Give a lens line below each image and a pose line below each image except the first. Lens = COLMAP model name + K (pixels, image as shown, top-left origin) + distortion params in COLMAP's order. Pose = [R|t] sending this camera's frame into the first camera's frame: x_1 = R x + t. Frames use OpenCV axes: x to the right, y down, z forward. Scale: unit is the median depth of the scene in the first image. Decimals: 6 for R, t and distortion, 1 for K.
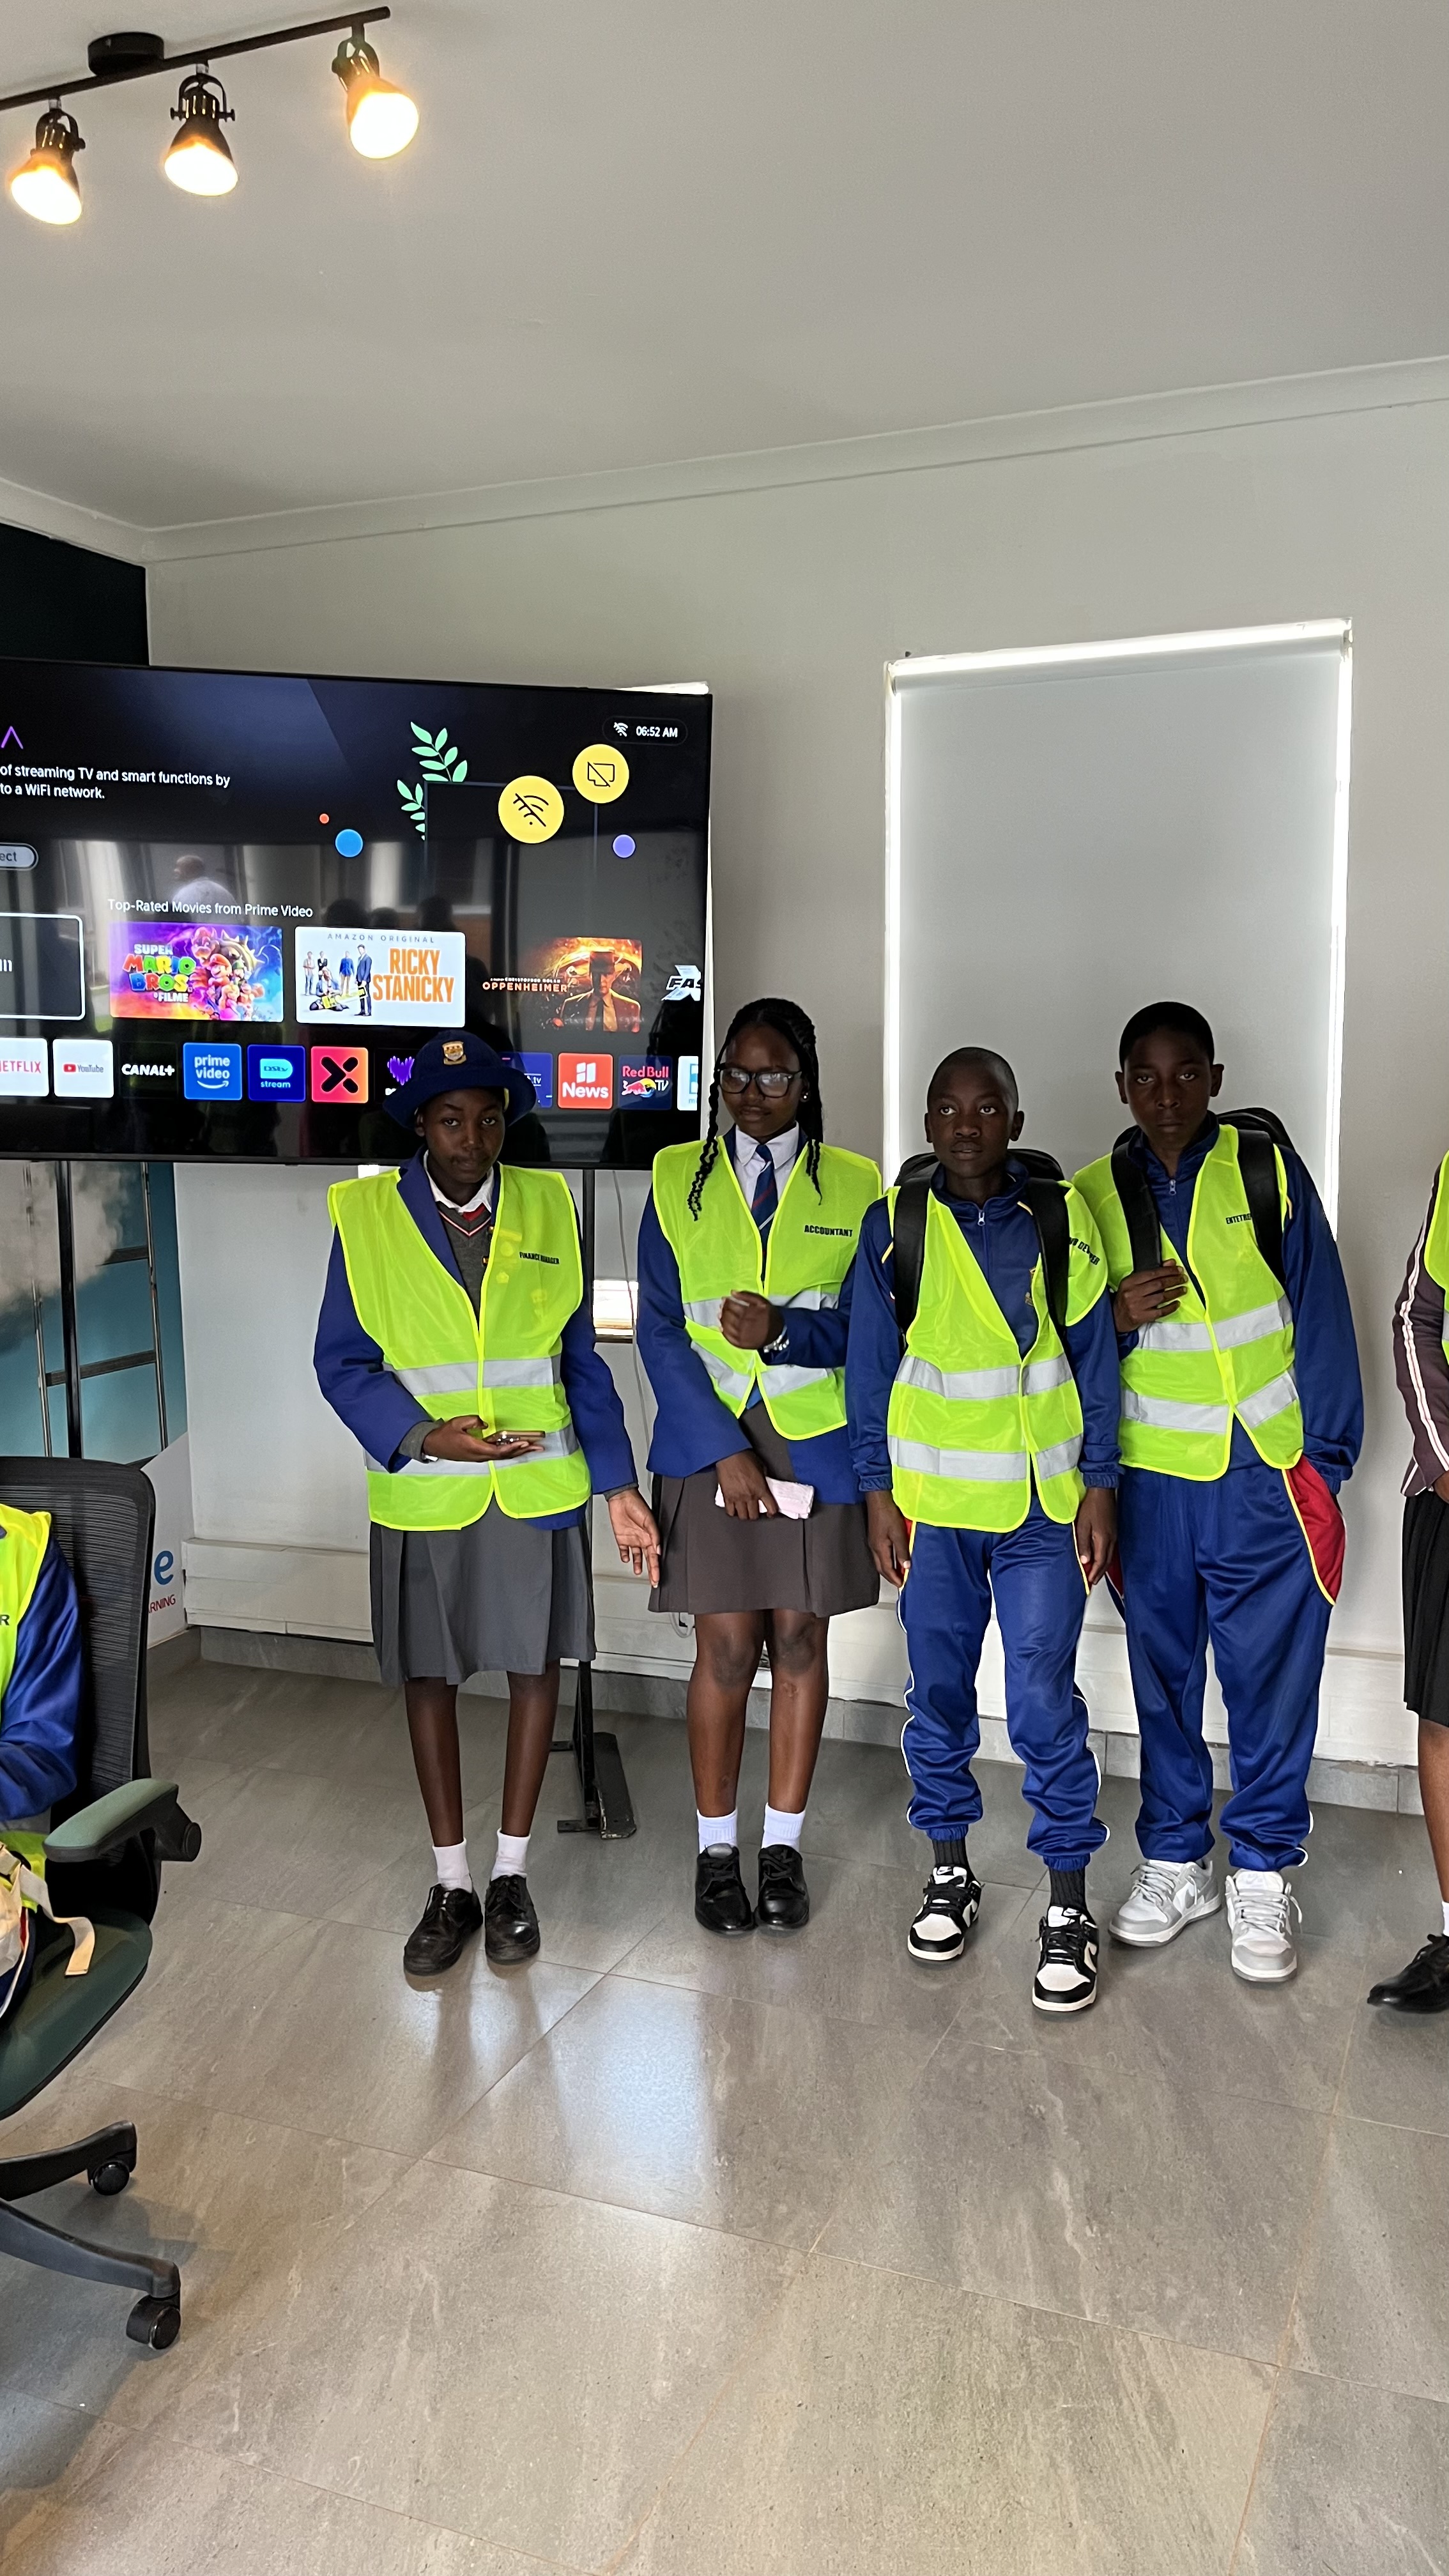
lens RADIAL K [[2005.3, 0, 745.0], [0, 2005.3, 1271.0], [0, 0, 1]] dist [0.032916, -0.000183]
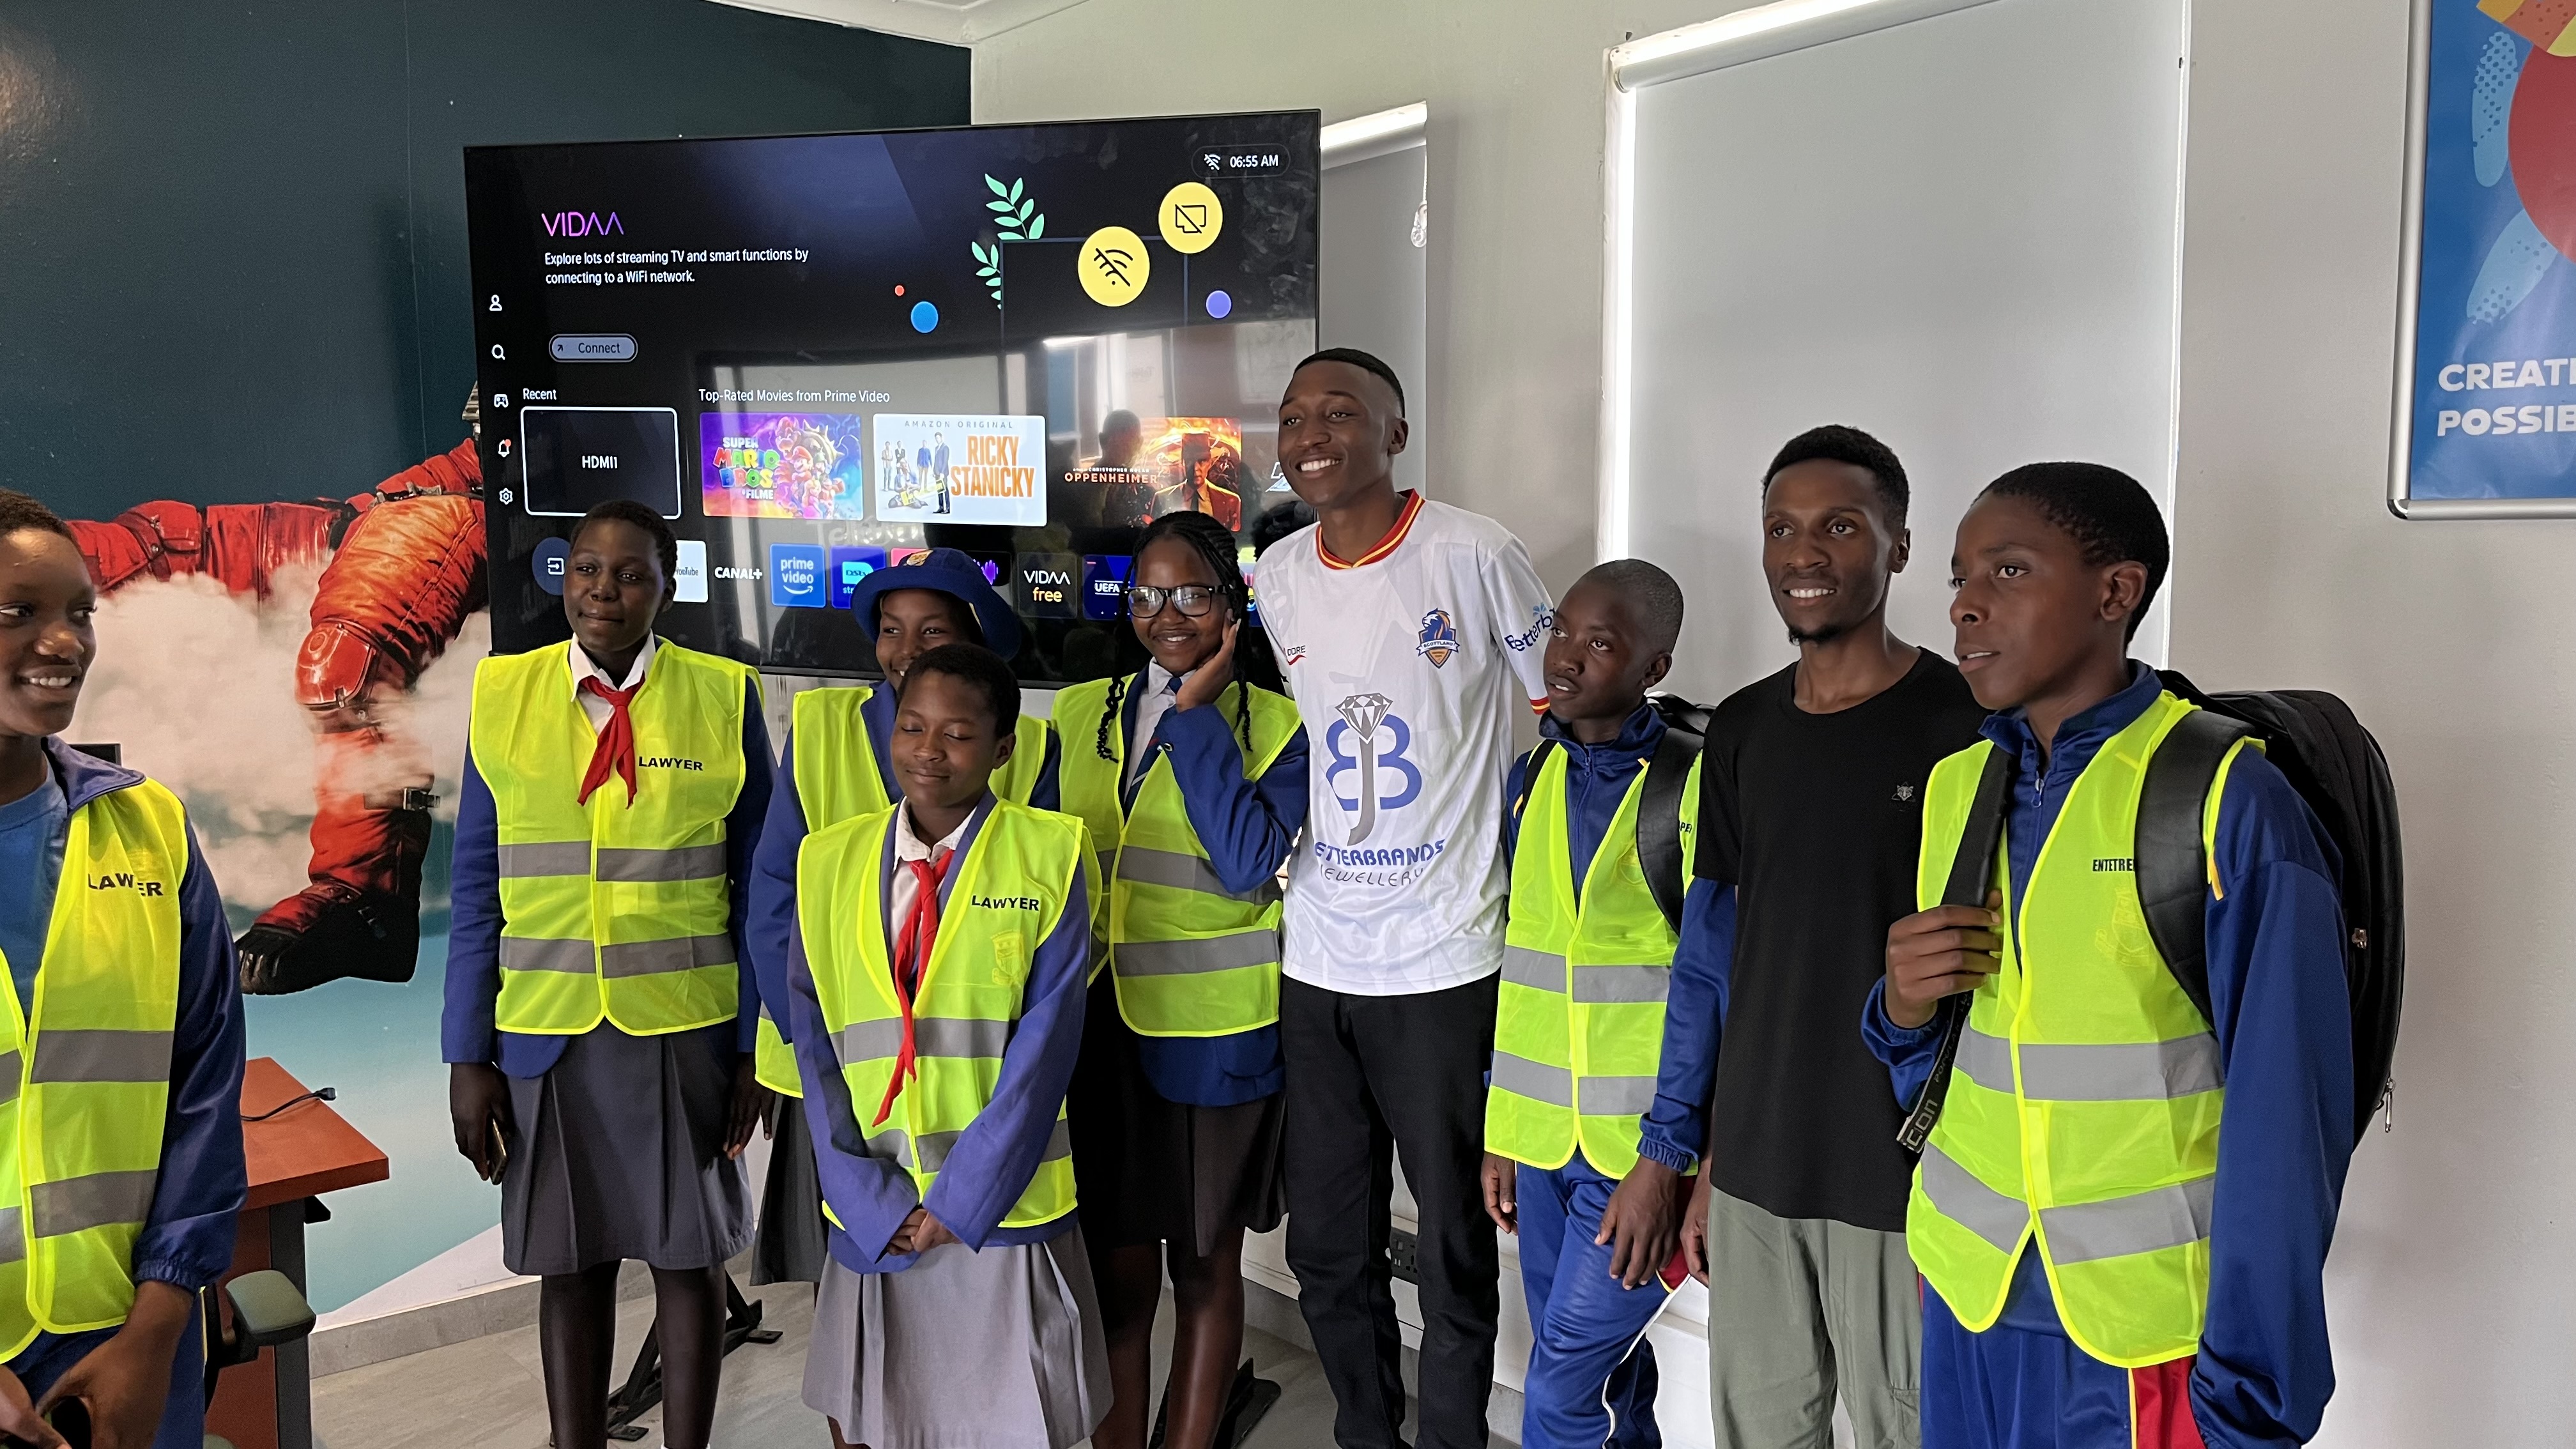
lens RADIAL K [[2005.3, 0, 1295.2], [0, 2005.3, 735.8], [0, 0, 1]] dist [0.032916, -0.000183]
pose [[0.888477, 0.045181, -0.456693, 0.356053], [-0.055703, 0.998401, -0.009594, -0.030391], [0.455529, 0.033963, 0.889573, 0.296763]]
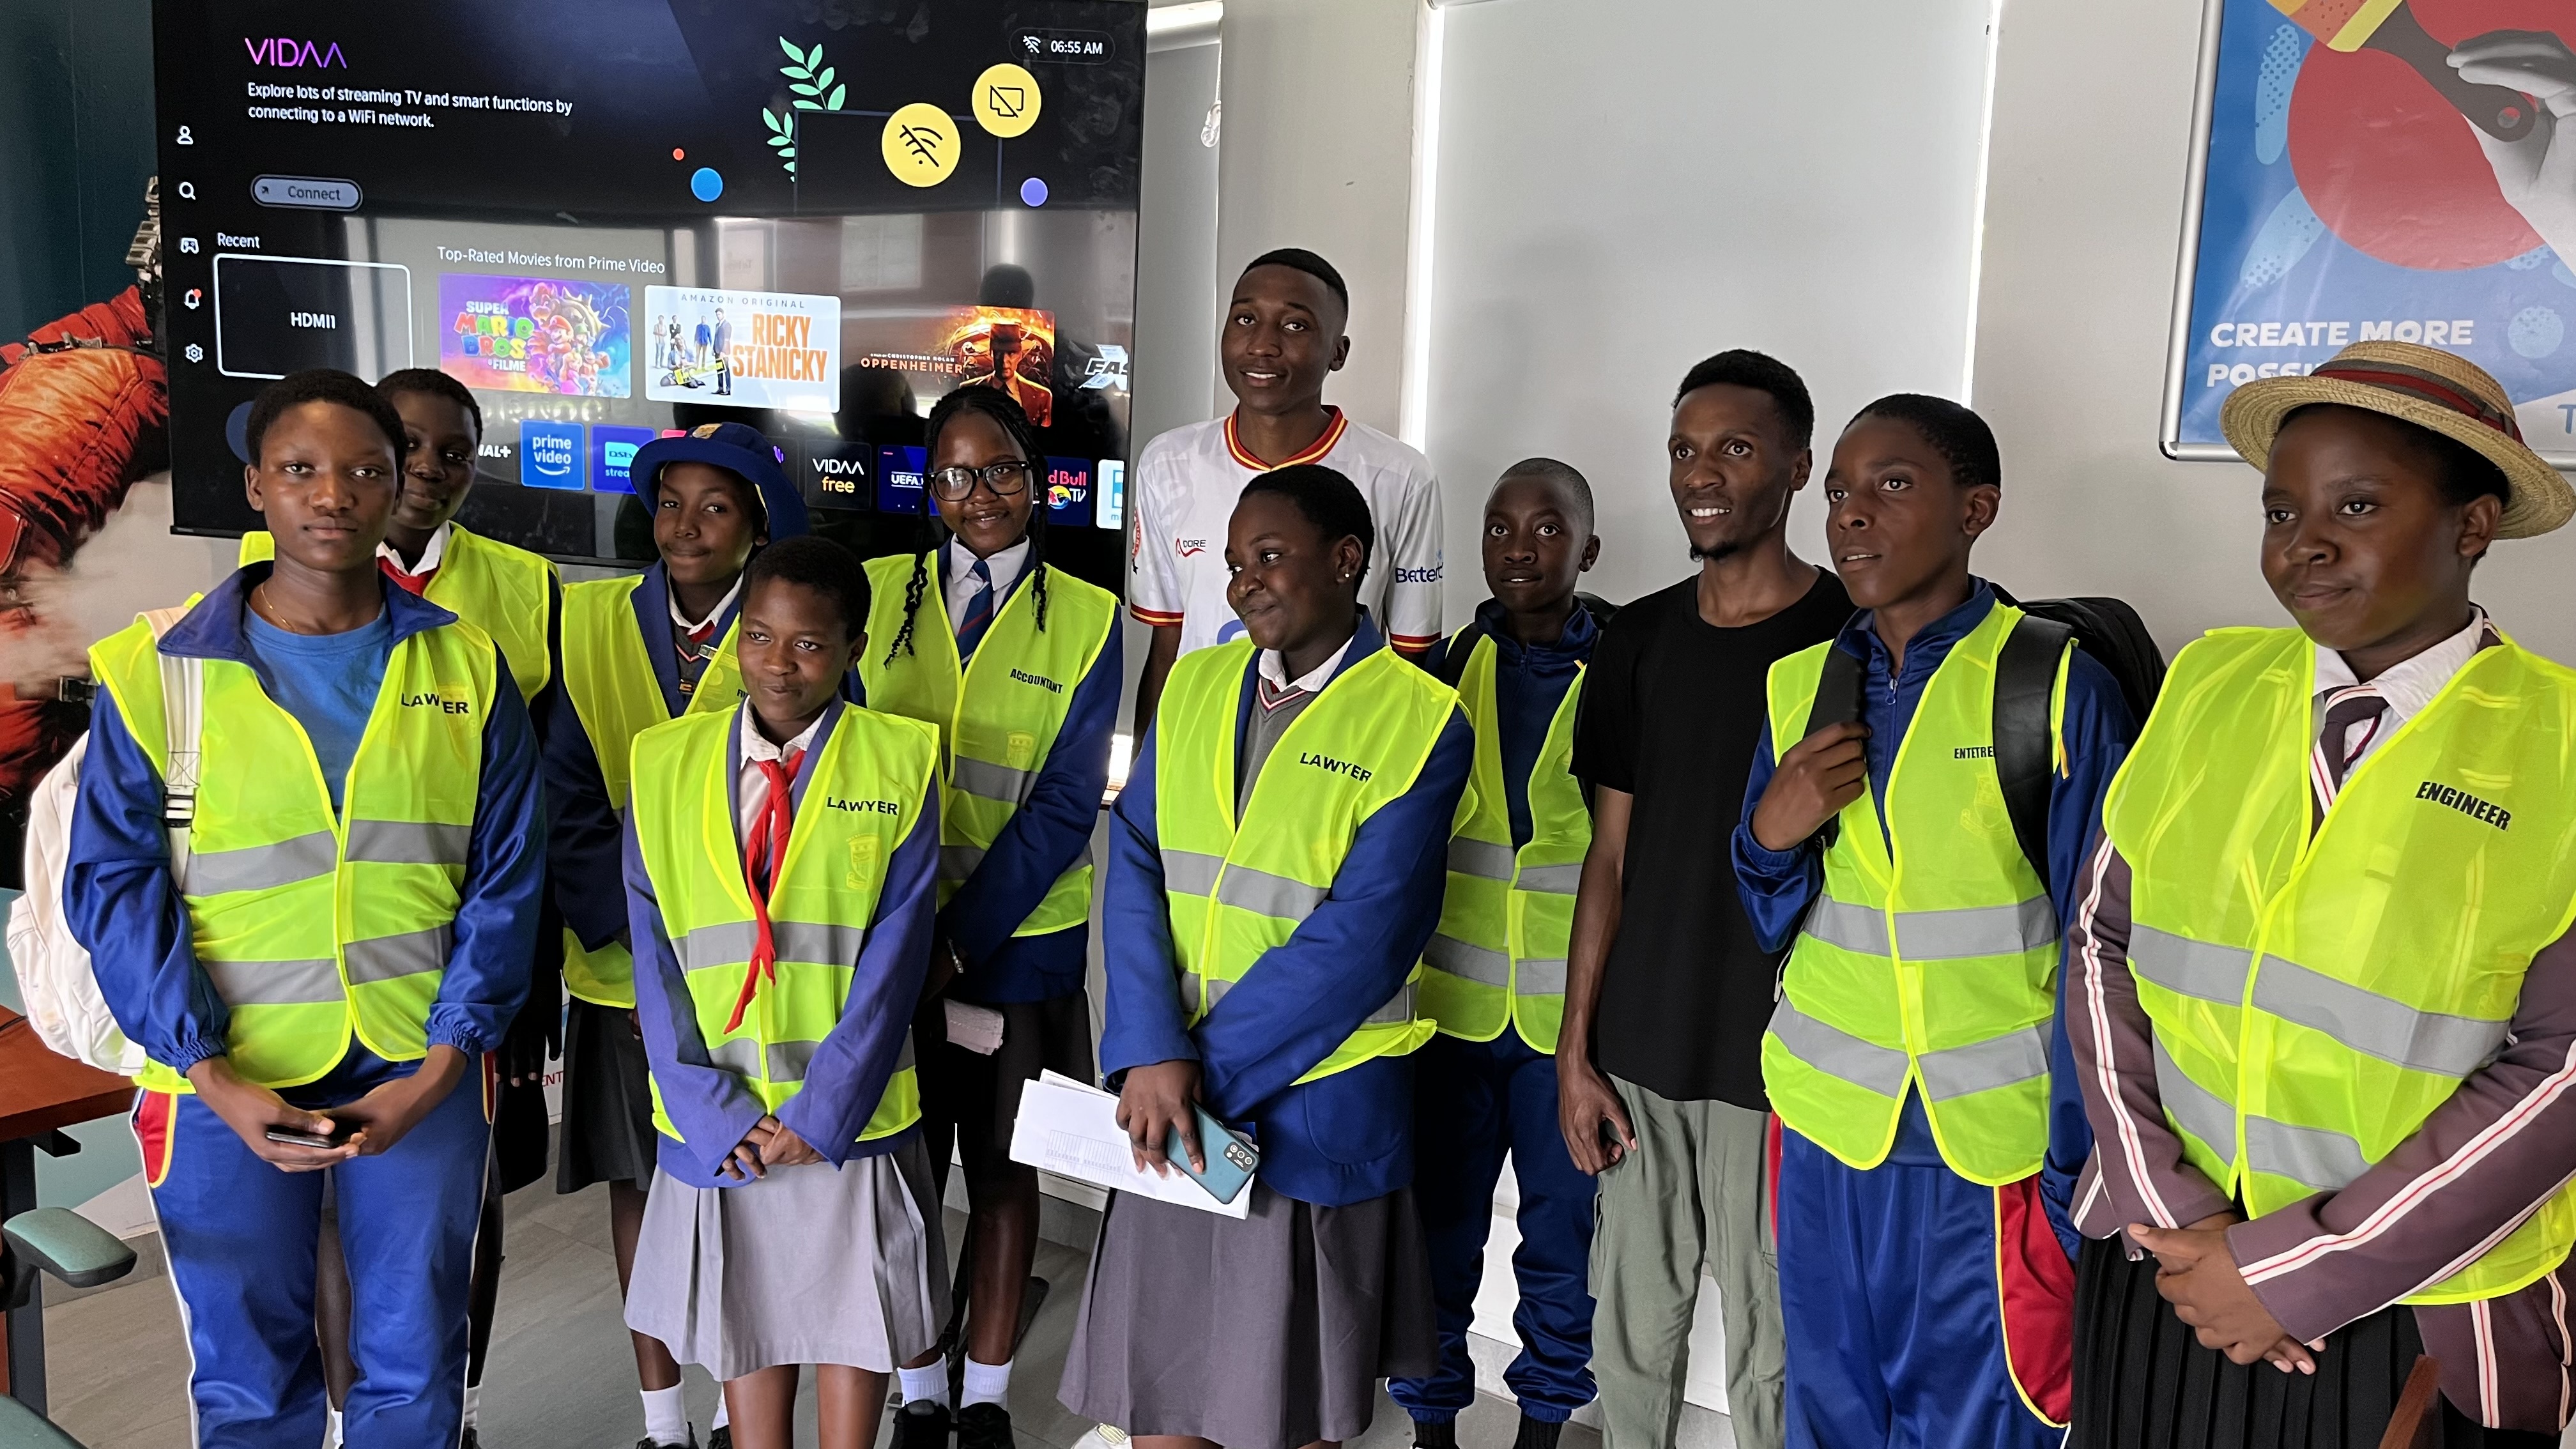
lens RADIAL K [[2005.3, 0, 1307.1], [0, 2005.3, 714.8], [0, 0, 1]] dist [0.032916, -0.000183]
pose [[0.965299, 0.070492, -0.251454, 0.264620], [-0.069432, 0.997501, 0.013099, -0.023089], [0.251749, 0.004814, 0.967781, 0.260015]]
